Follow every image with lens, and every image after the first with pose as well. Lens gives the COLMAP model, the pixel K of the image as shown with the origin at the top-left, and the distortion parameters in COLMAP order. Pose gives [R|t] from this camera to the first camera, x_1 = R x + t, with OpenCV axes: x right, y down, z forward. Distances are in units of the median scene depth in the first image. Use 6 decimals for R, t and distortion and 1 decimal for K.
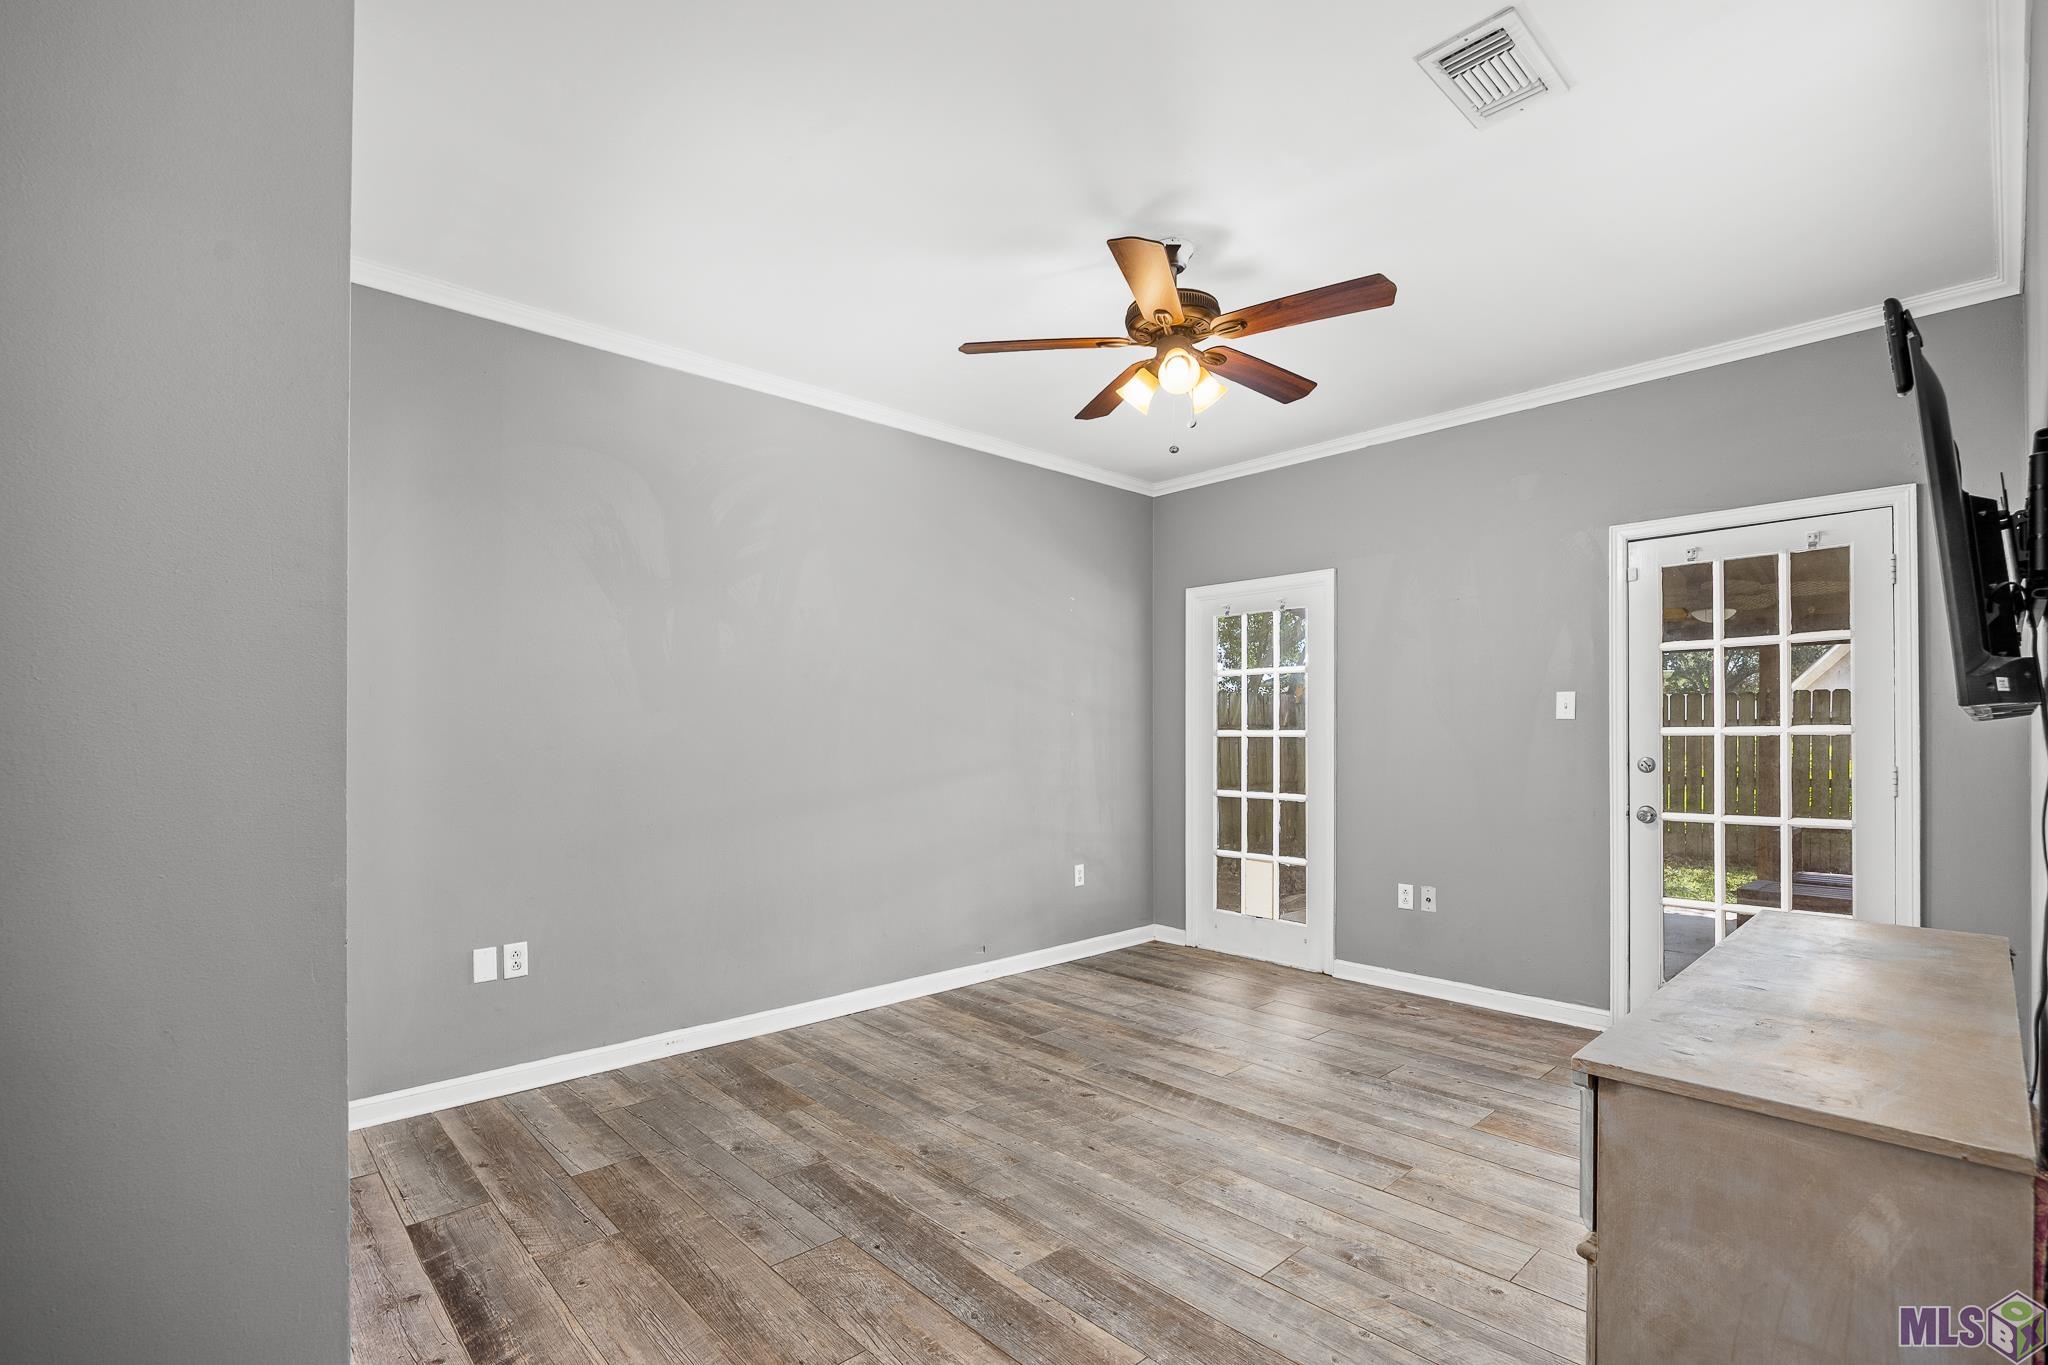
lens RADIAL K [[931.5, 0, 1024.0], [0, 931.5, 743.0], [0, 0, 1]] dist [-0.002266, -0.000156]
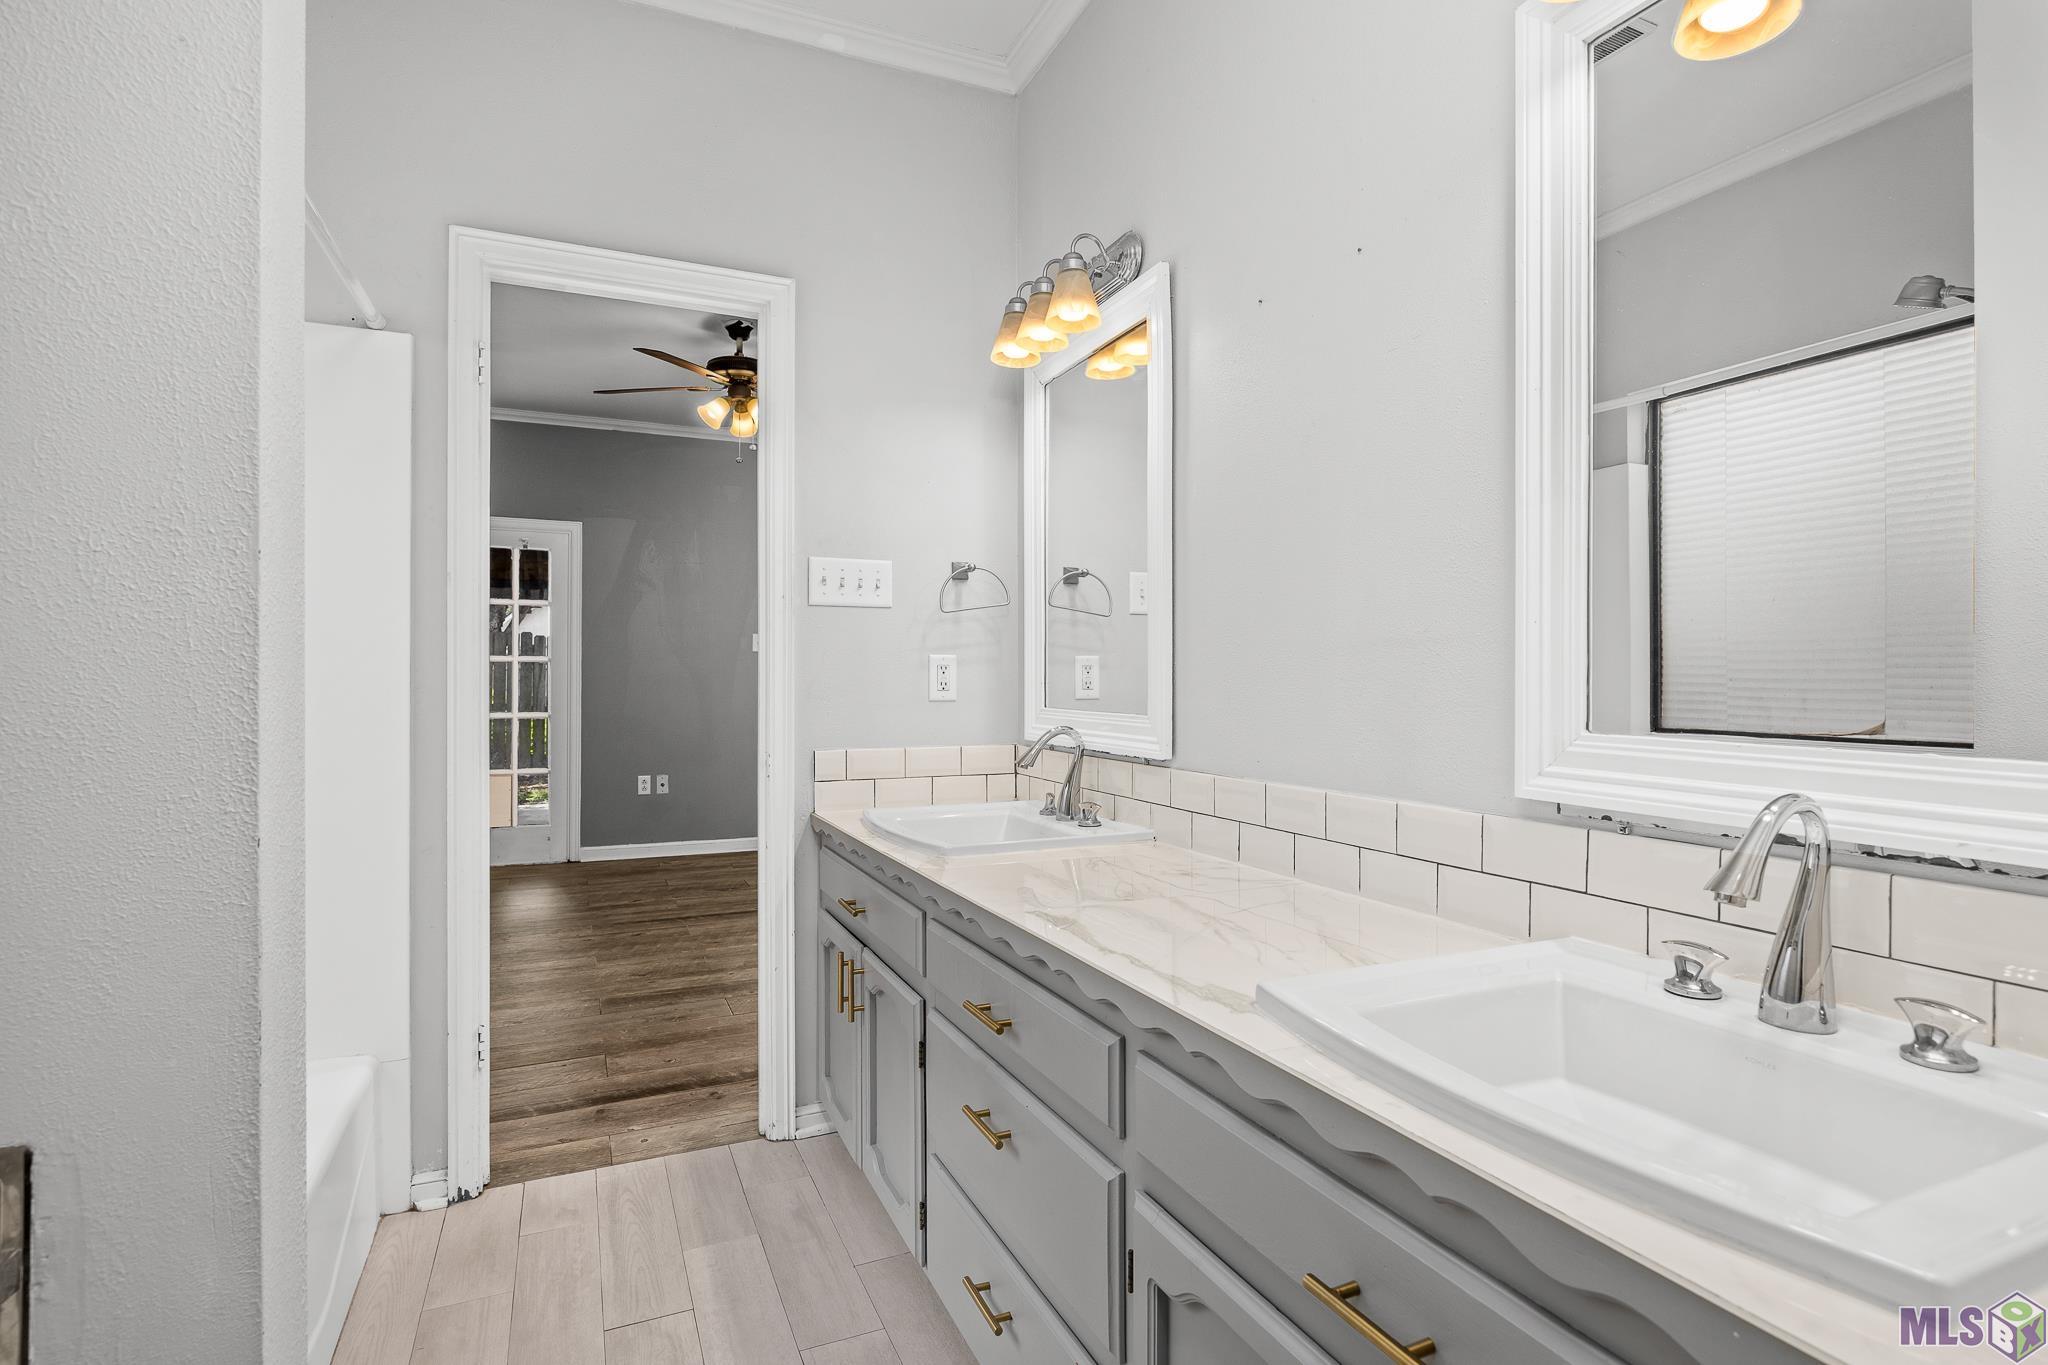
lens RADIAL K [[1014.9, 0, 1025.0], [0, 1014.9, 673.1], [0, 0, 1]] dist [-0.002568, -0.000661]
pose [[0.316367, 0.011864, 0.948563, -1.276883], [0.005069, 0.999886, -0.014197, 0.049279], [-0.948623, 0.009300, 0.316271, 0.062025]]
